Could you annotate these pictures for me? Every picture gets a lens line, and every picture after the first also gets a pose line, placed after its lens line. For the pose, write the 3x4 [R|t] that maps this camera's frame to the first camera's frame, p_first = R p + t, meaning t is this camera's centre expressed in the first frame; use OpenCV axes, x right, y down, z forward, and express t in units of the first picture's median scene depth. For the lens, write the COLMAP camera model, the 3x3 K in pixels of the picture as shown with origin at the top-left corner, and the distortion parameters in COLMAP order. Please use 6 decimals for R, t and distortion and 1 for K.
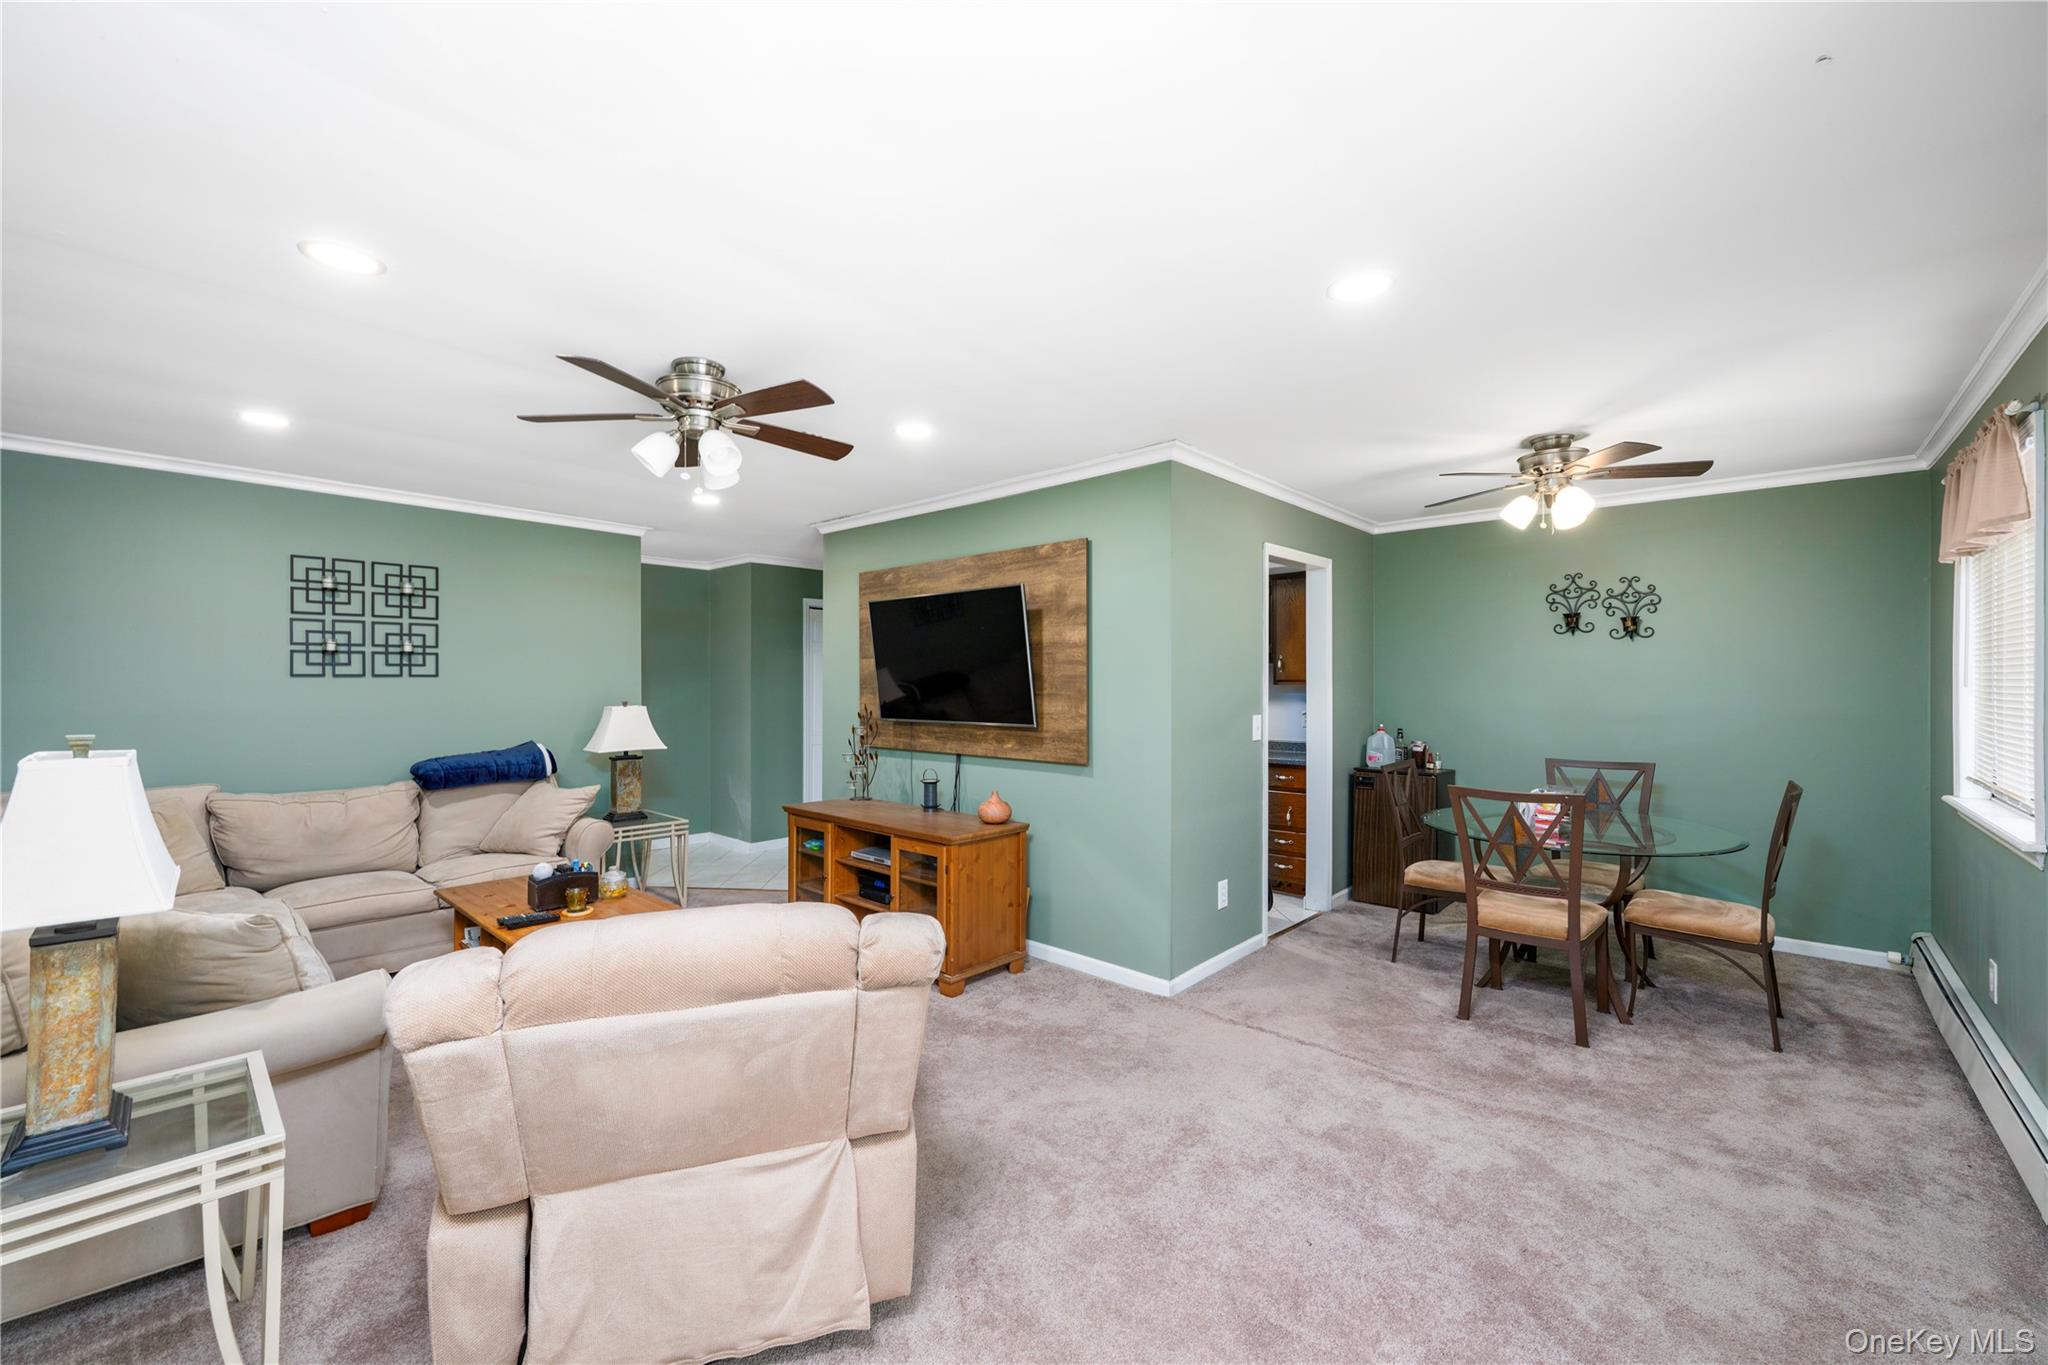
lens RADIAL K [[811.4, 0, 1018.9], [0, 811.4, 678.2], [0, 0, 1]] dist [0.002453, 0.000278]
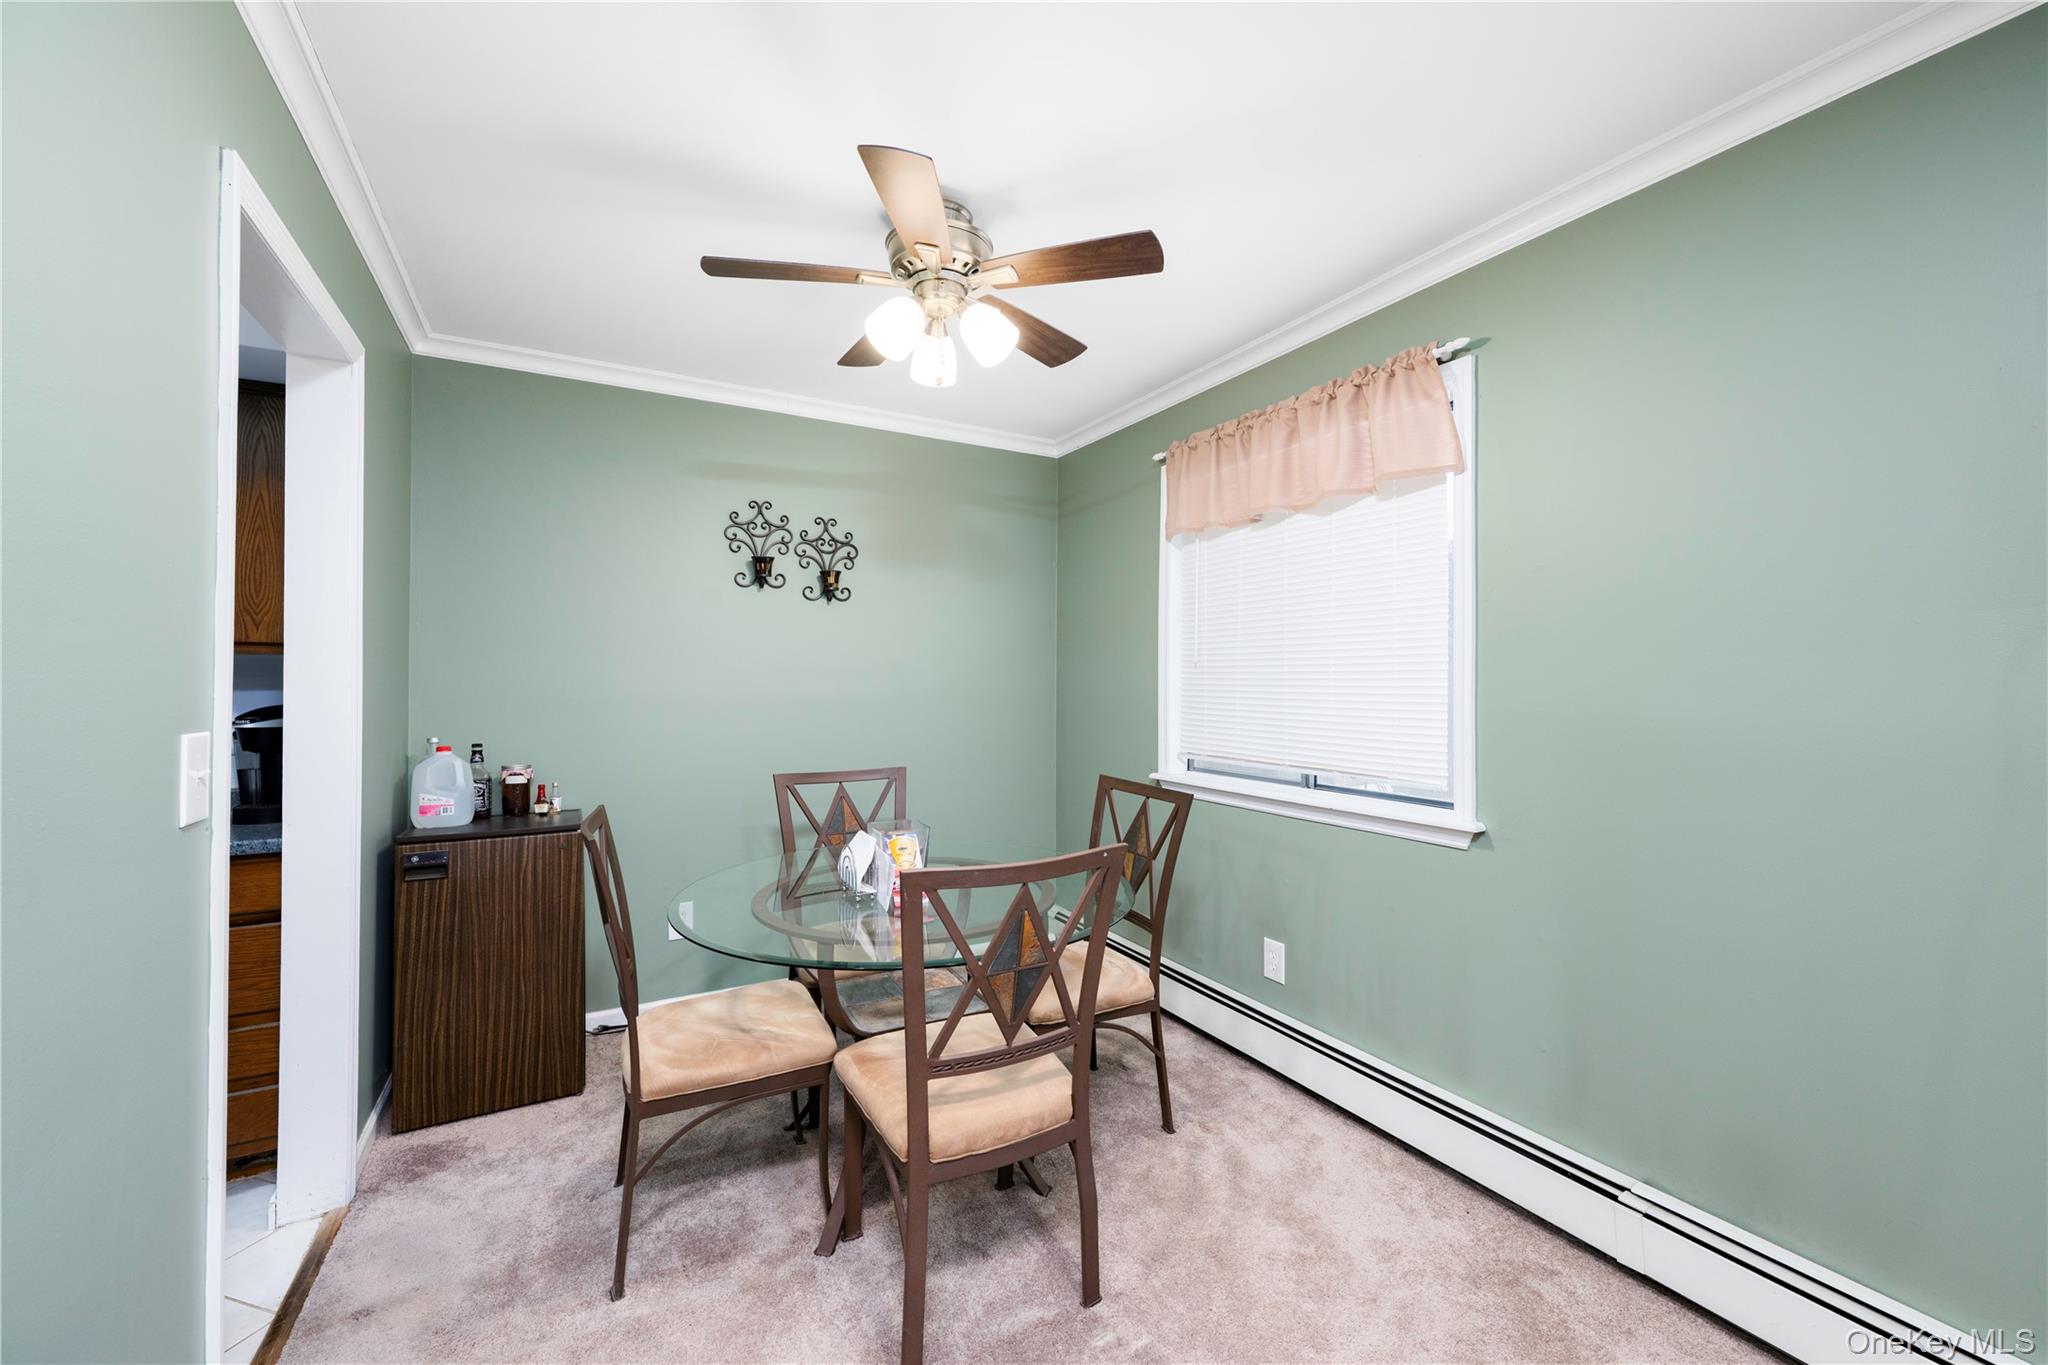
lens RADIAL K [[811.4, 0, 1025.8], [0, 811.4, 678.1], [0, 0, 1]] dist [0.002453, 0.000278]
pose [[0.316960, 0.007286, 0.948411, 0.104311], [-0.007614, 0.999958, -0.005137, 0.023528], [-0.948408, -0.005593, 0.317002, 0.577154]]
